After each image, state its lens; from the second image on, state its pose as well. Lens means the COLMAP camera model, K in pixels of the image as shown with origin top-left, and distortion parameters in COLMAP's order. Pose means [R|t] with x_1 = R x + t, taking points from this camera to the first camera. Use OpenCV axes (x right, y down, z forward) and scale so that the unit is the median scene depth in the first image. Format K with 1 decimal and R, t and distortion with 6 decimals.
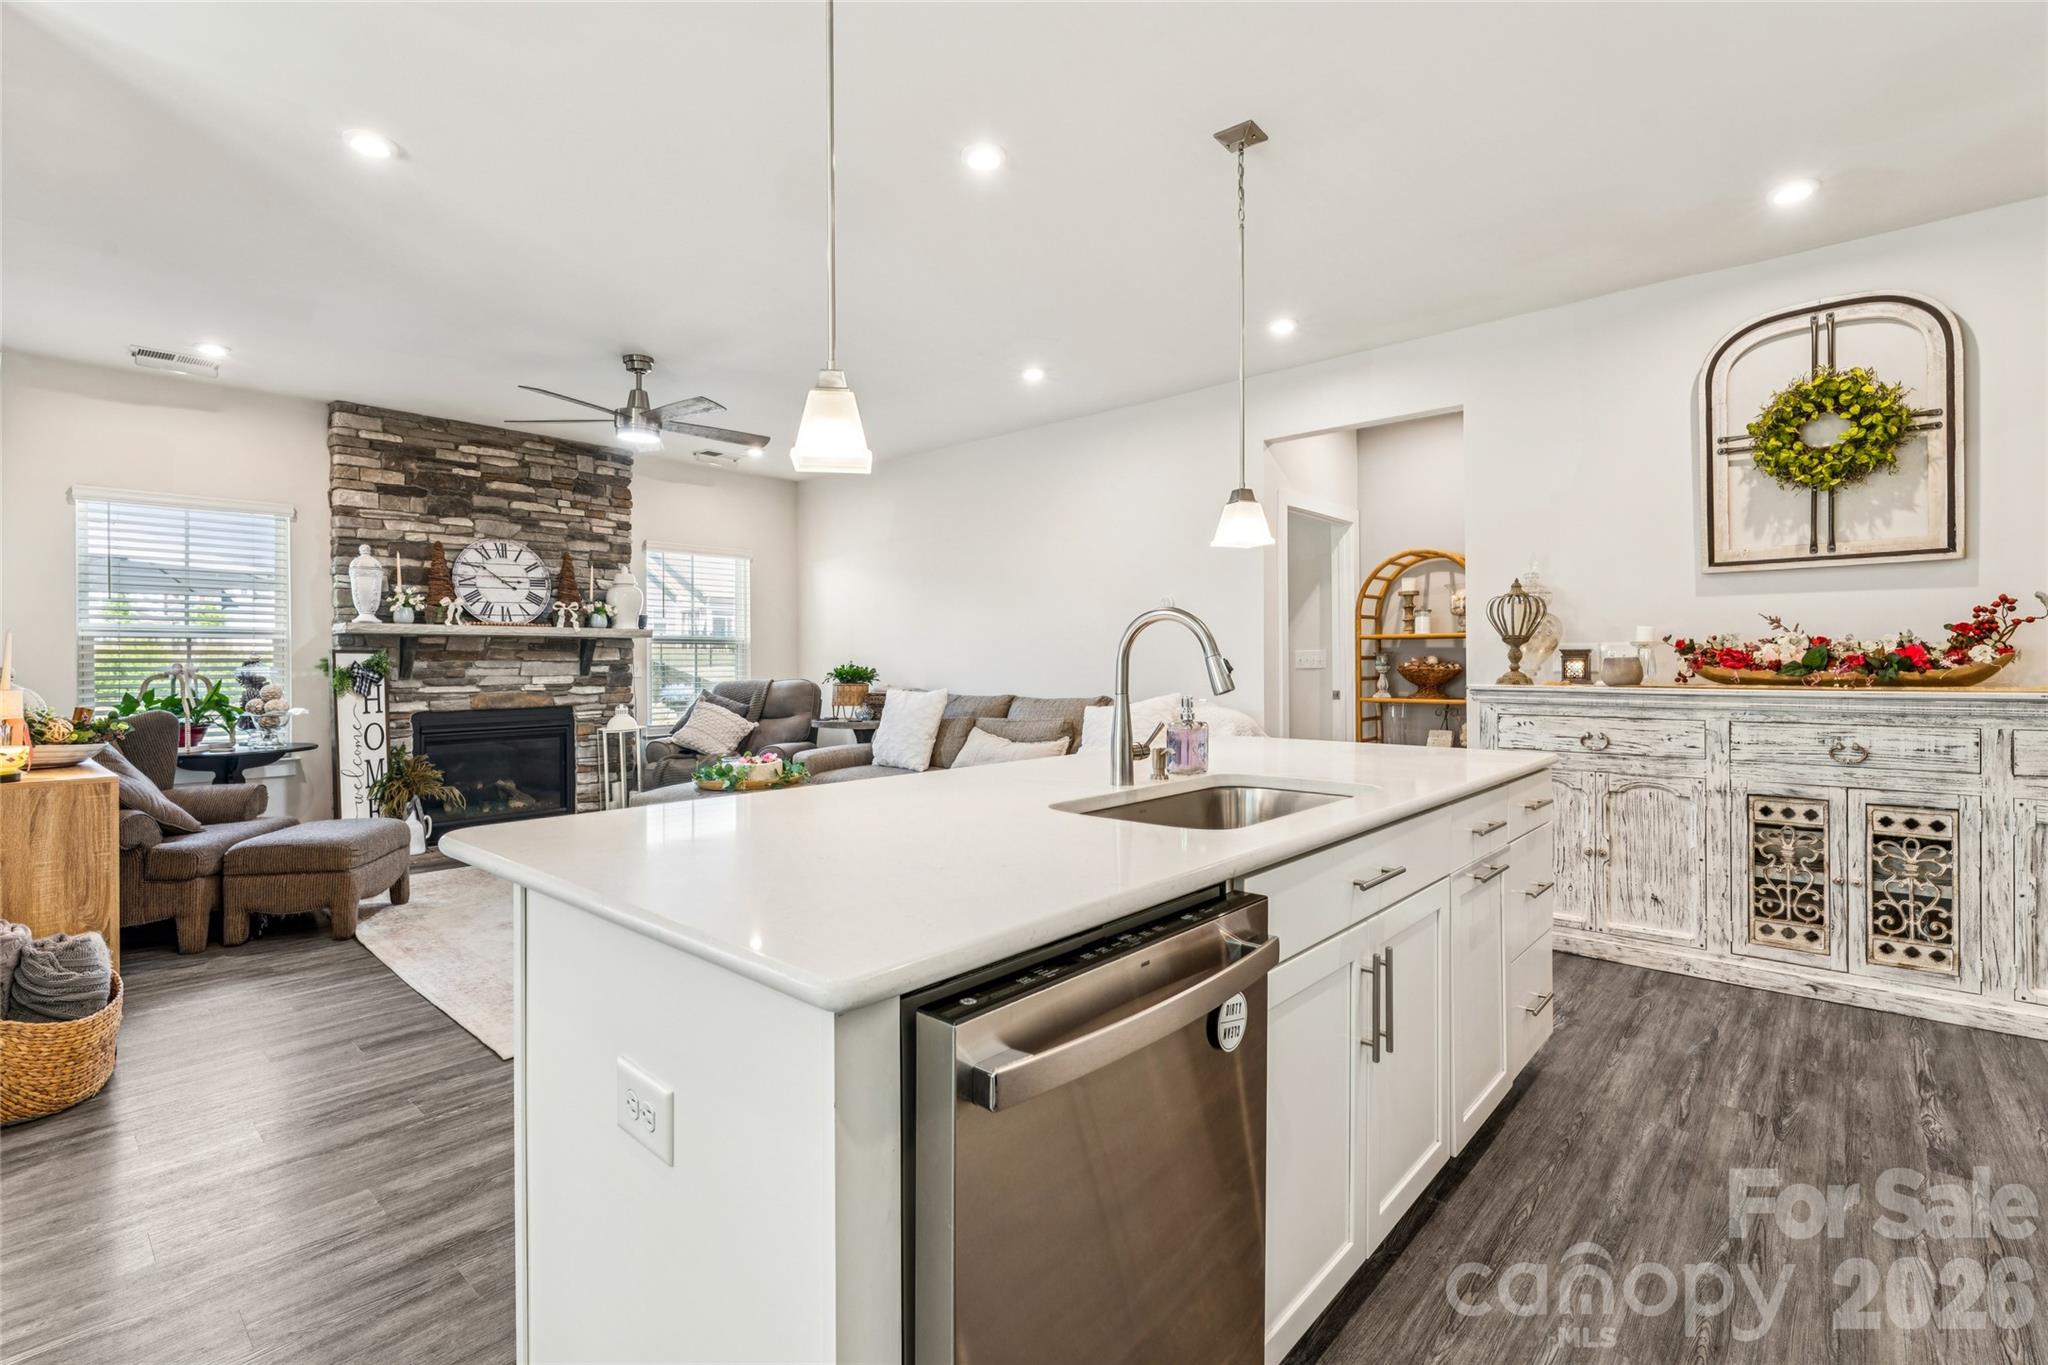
lens RADIAL K [[929.8, 0, 1015.7], [0, 929.8, 662.0], [0, 0, 1]] dist [-0.001844, 0.000734]
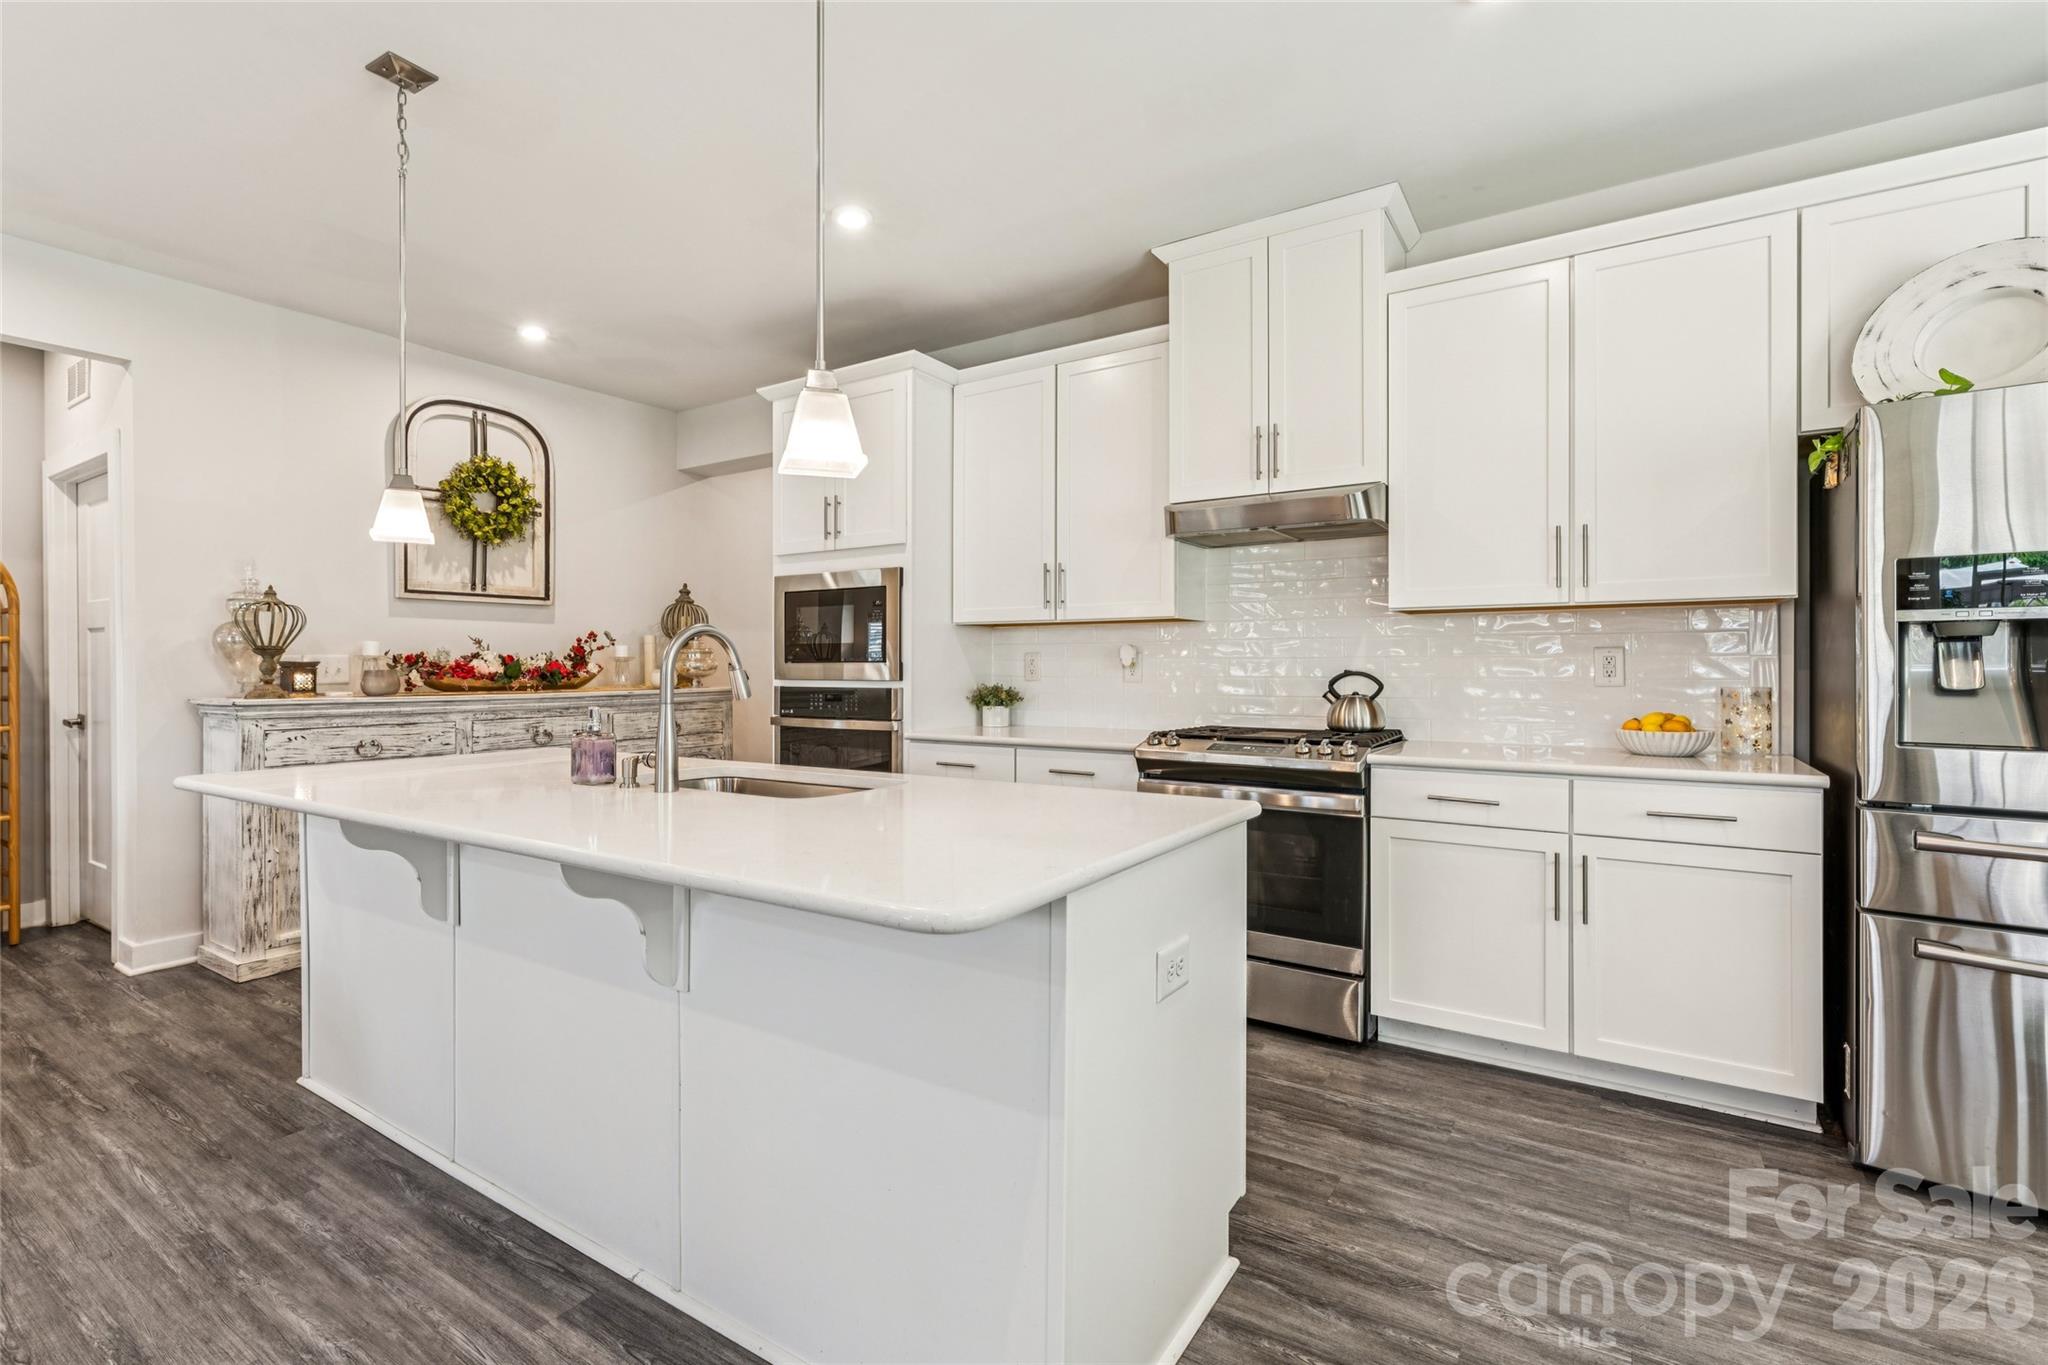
lens RADIAL K [[921.1, 0, 1016.5], [0, 921.1, 666.2], [0, 0, 1]] dist [0.000462, 0.000258]
pose [[-0.155991, 0.005908, 0.987741, -0.516118], [0.004344, 0.999977, -0.005295, 0.000026], [-0.987749, 0.003464, -0.156013, 0.418347]]
